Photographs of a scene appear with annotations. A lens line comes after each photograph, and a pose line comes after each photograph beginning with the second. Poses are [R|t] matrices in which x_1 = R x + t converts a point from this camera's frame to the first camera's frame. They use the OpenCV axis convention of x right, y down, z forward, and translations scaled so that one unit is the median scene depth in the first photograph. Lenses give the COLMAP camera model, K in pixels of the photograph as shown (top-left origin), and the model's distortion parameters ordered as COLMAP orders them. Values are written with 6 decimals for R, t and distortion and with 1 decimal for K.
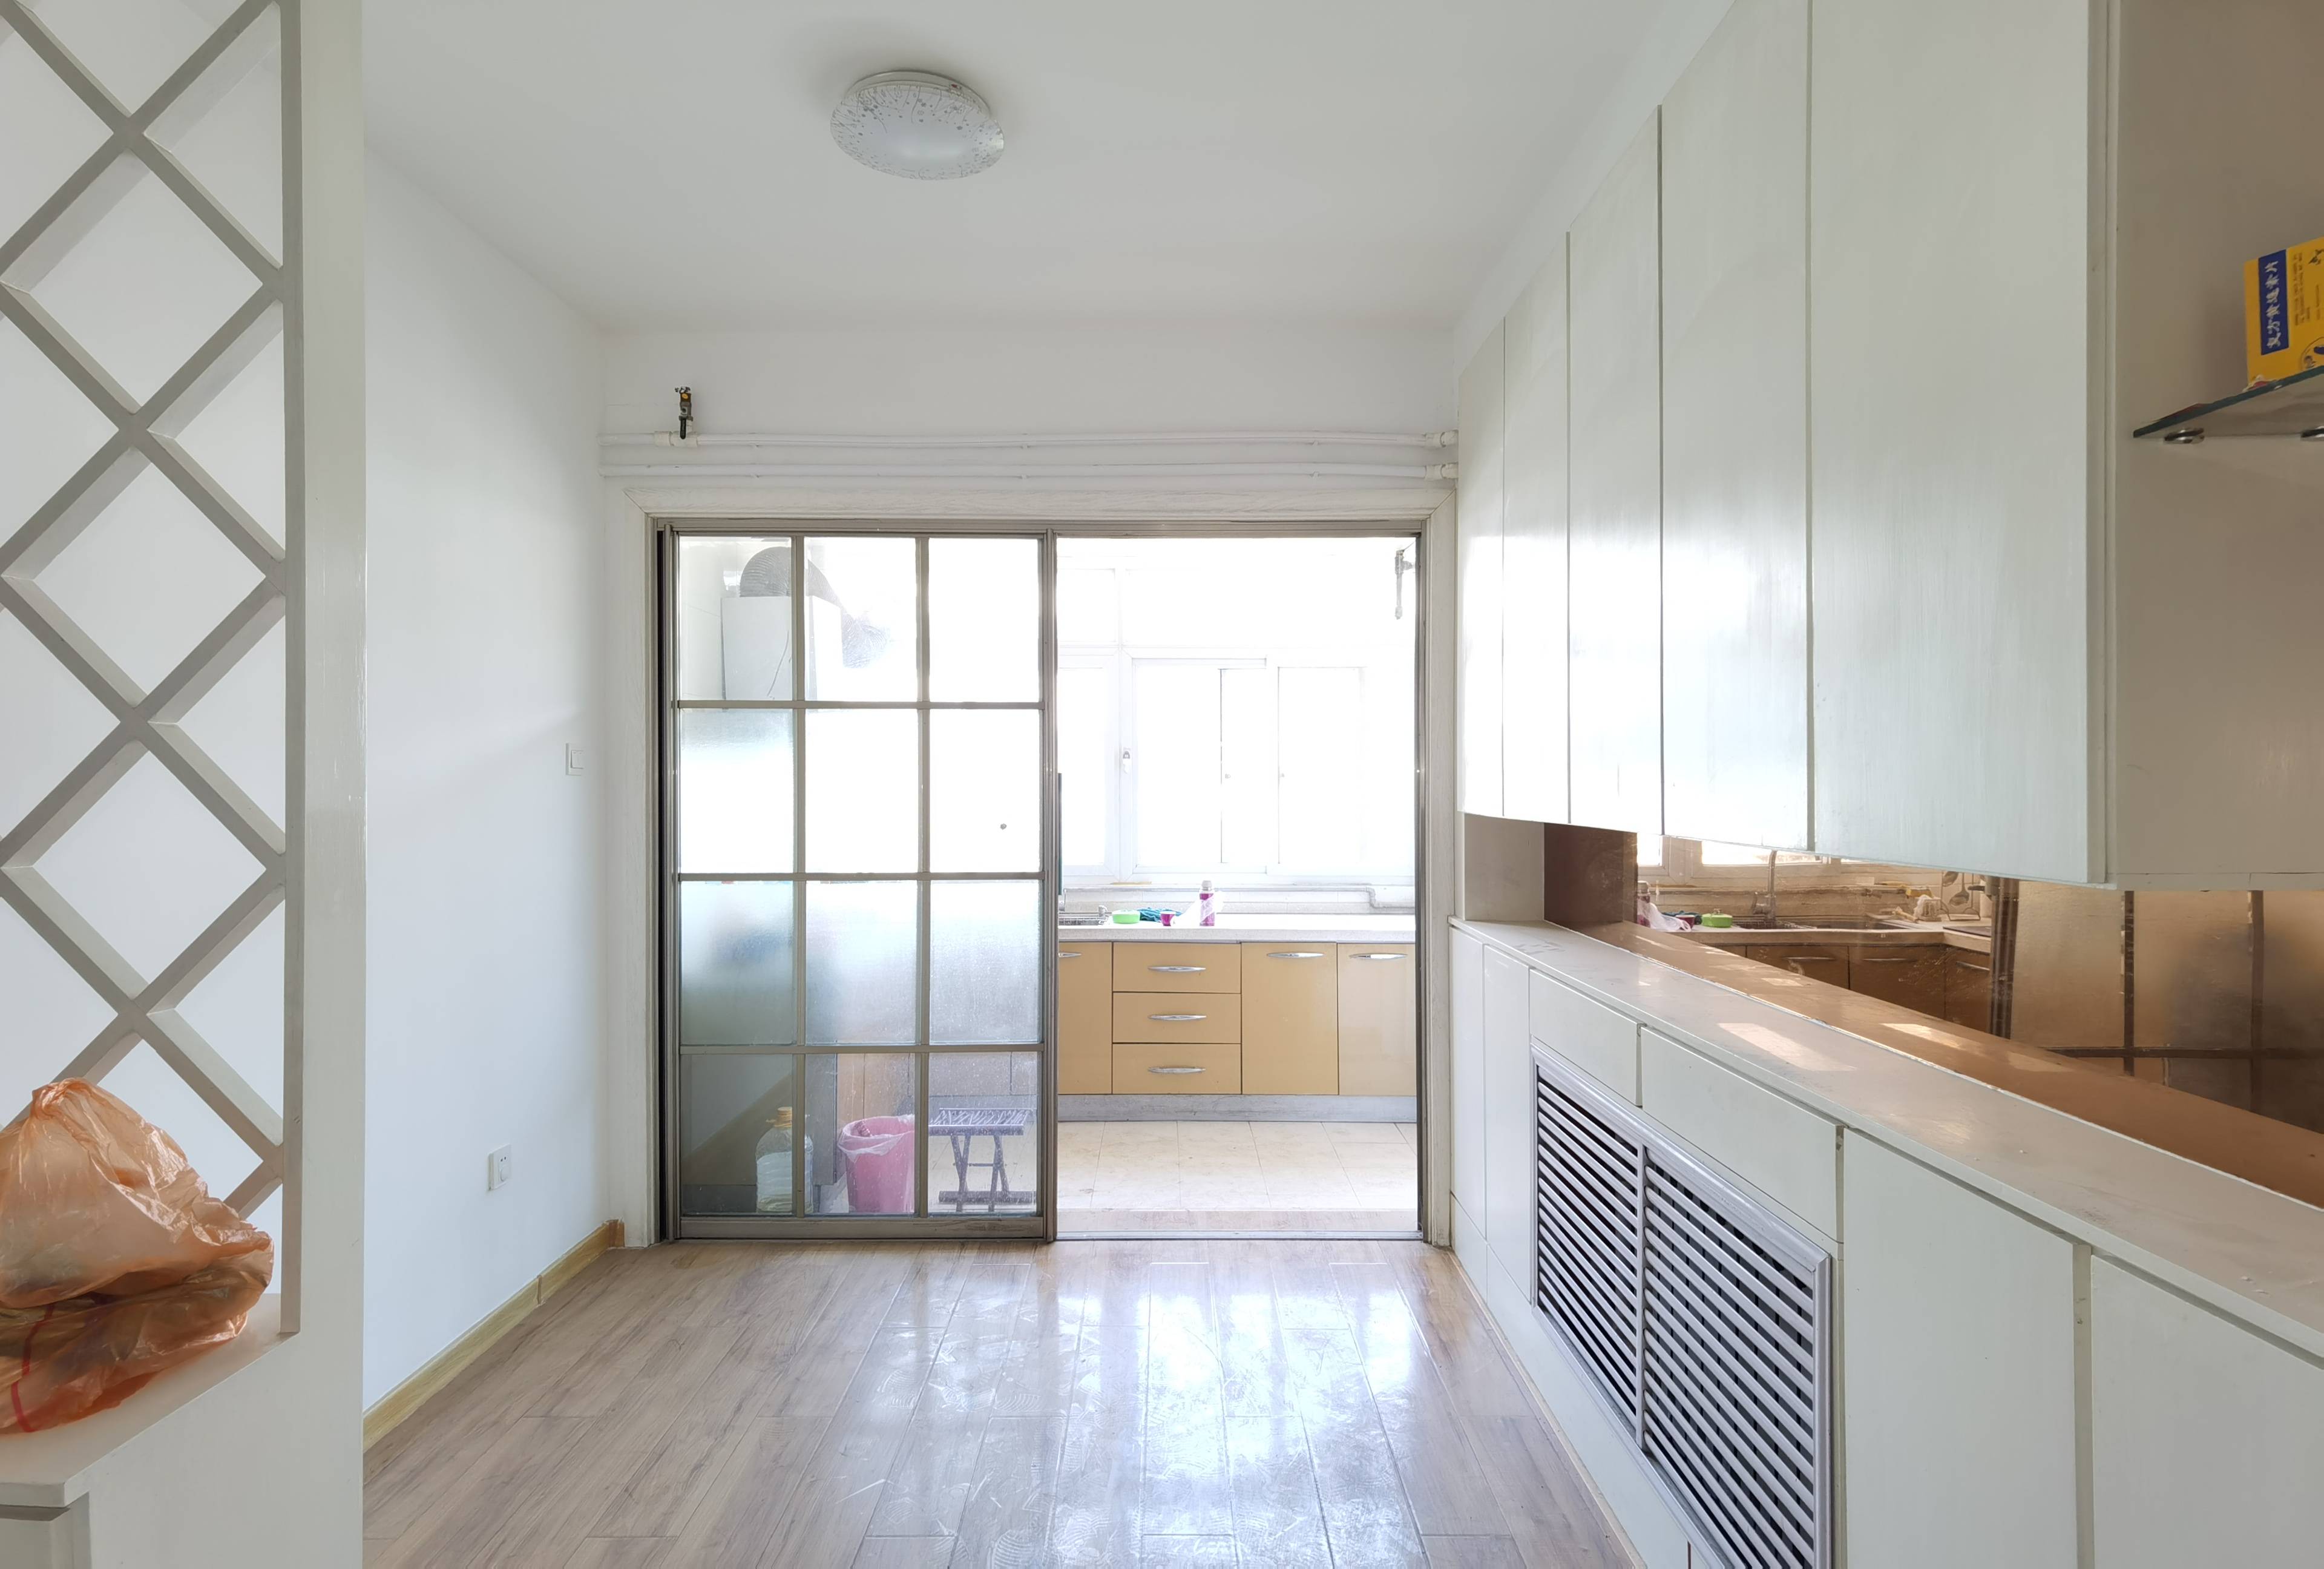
lens RADIAL K [[1183.2, 0, 1162.0], [0, 1183.2, 784.5], [0, 0, 1]] dist [0.000730, 0.000120]
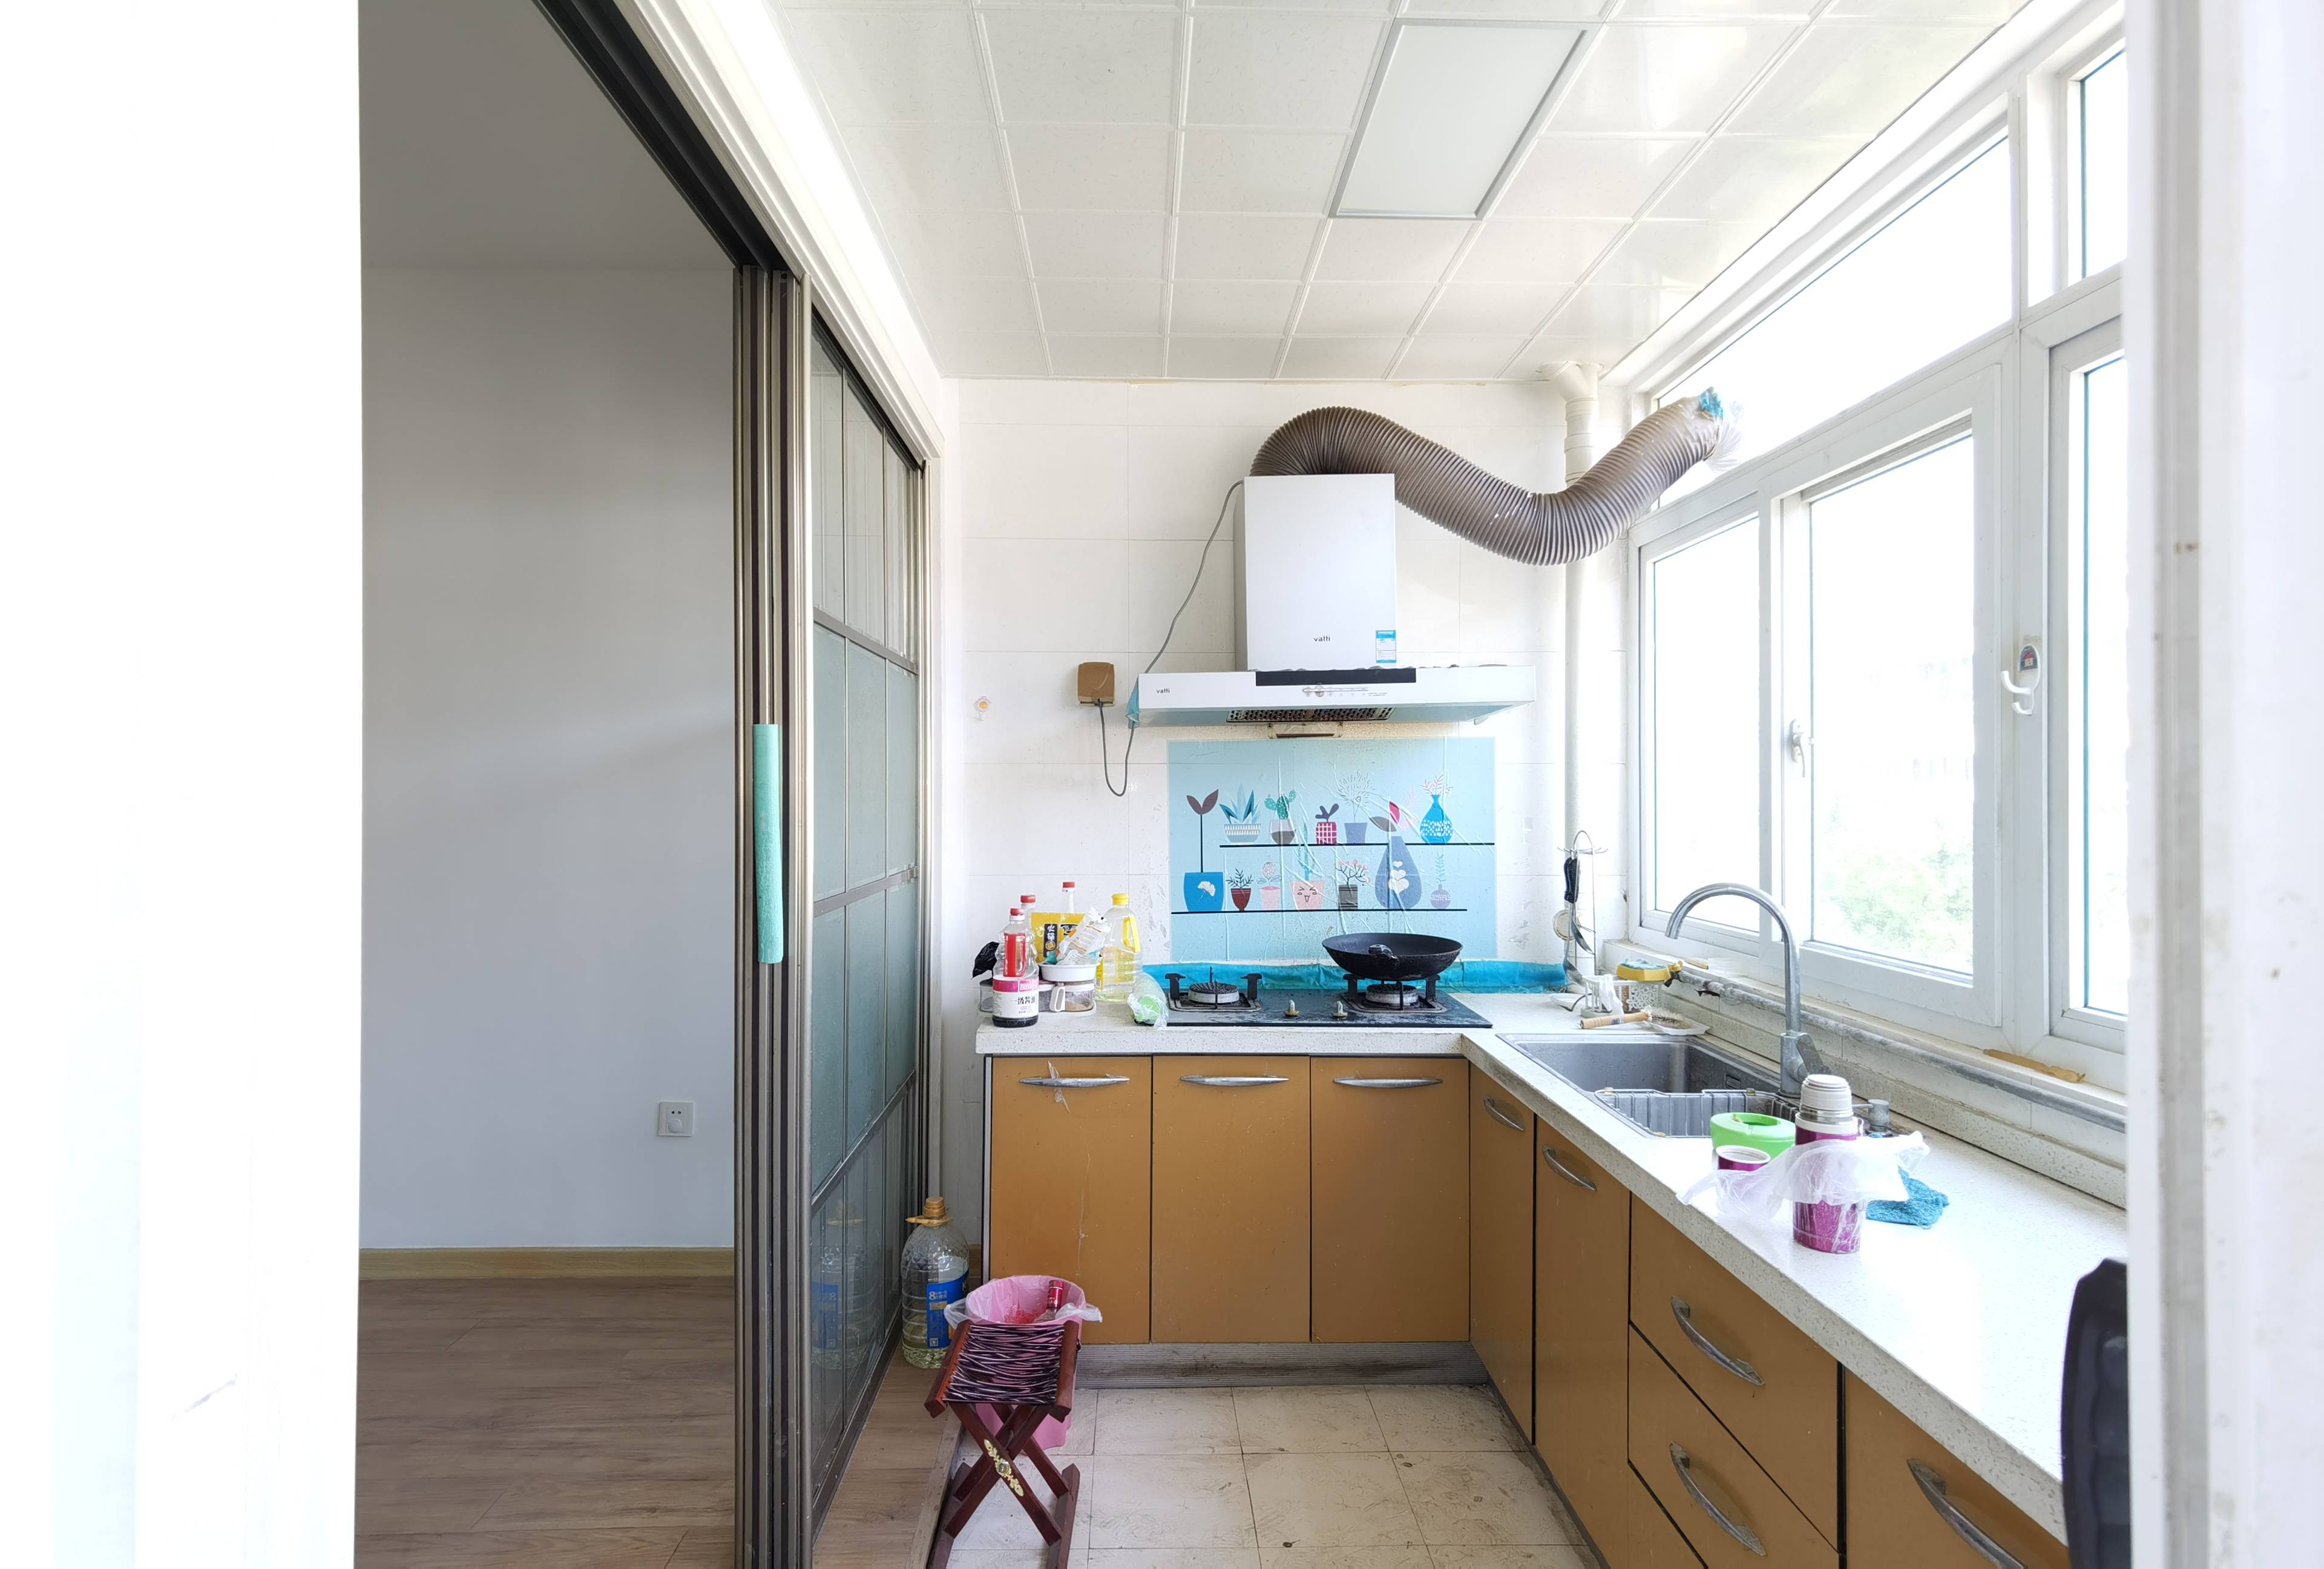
lens RADIAL K [[1183.2, 0, 1162.0], [0, 1183.2, 784.5], [0, 0, 1]] dist [0.000730, 0.000120]
pose [[0.018589, -0.002080, -0.999825, 0.557551], [0.003879, 0.999990, -0.002009, 0.017695], [0.999820, -0.003841, 0.018597, 1.468212]]
